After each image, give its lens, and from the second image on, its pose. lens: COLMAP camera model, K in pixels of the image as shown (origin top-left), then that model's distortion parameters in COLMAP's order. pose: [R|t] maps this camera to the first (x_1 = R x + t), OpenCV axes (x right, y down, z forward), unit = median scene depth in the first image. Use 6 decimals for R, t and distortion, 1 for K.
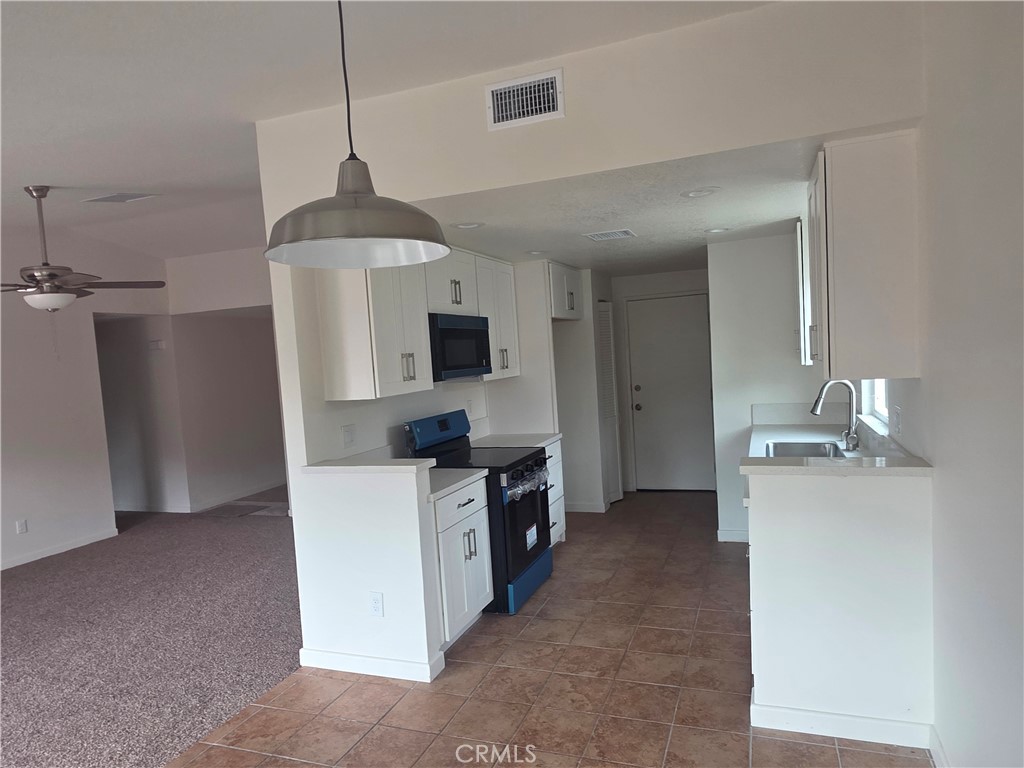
lens RADIAL K [[656.9, 0, 524.1], [0, 656.9, 399.2], [0, 0, 1]] dist [0.003176, -0.001358]
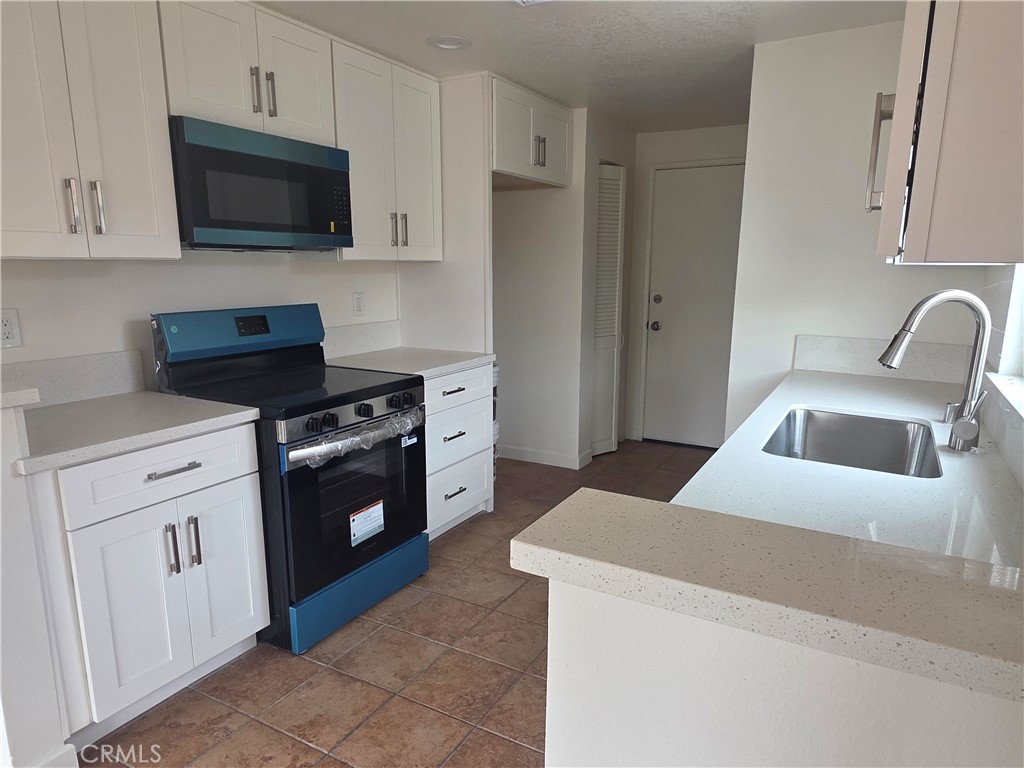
lens RADIAL K [[656.9, 0, 524.1], [0, 656.9, 399.2], [0, 0, 1]] dist [0.003176, -0.001358]
pose [[0.986236, 0.097862, -0.133270, 0.223641], [-0.078588, 0.986612, 0.142903, 0.000120], [0.145470, -0.130463, 0.980723, 0.446014]]
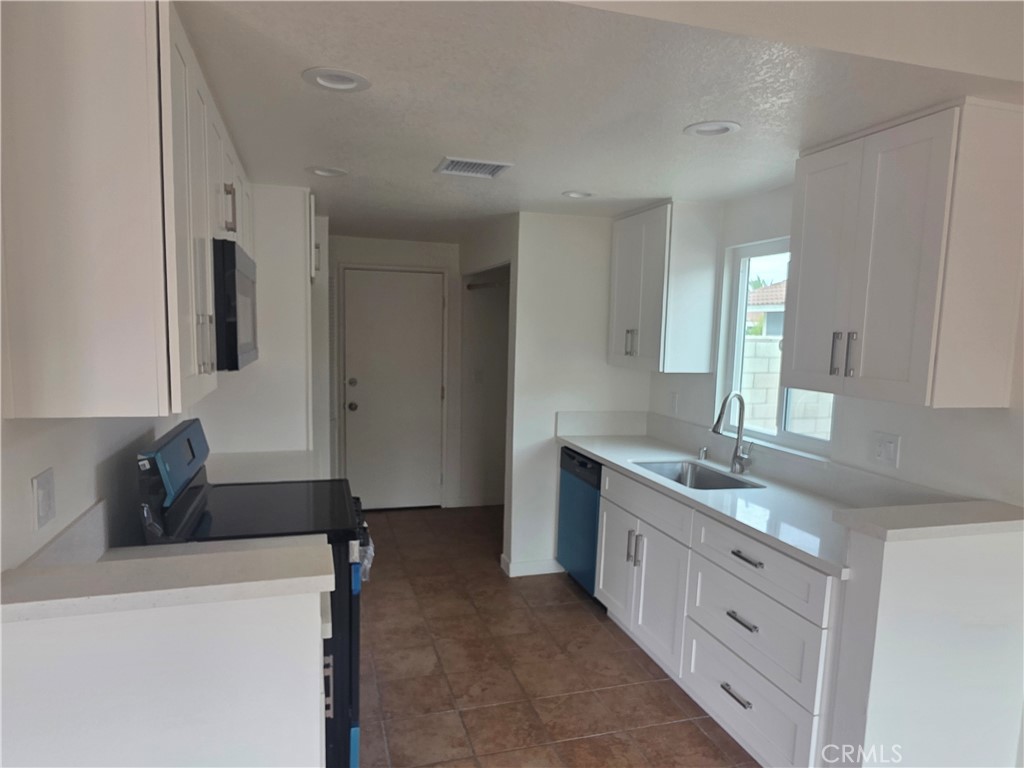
lens RADIAL K [[660.3, 0, 515.7], [0, 660.3, 402.3], [0, 0, 1]] dist [0.001467, 0.000344]
pose [[0.793111, 0.016572, 0.608851, -0.249620], [-0.032739, 0.999345, 0.015447, -0.018777], [-0.608196, -0.032184, 0.793134, 0.423457]]
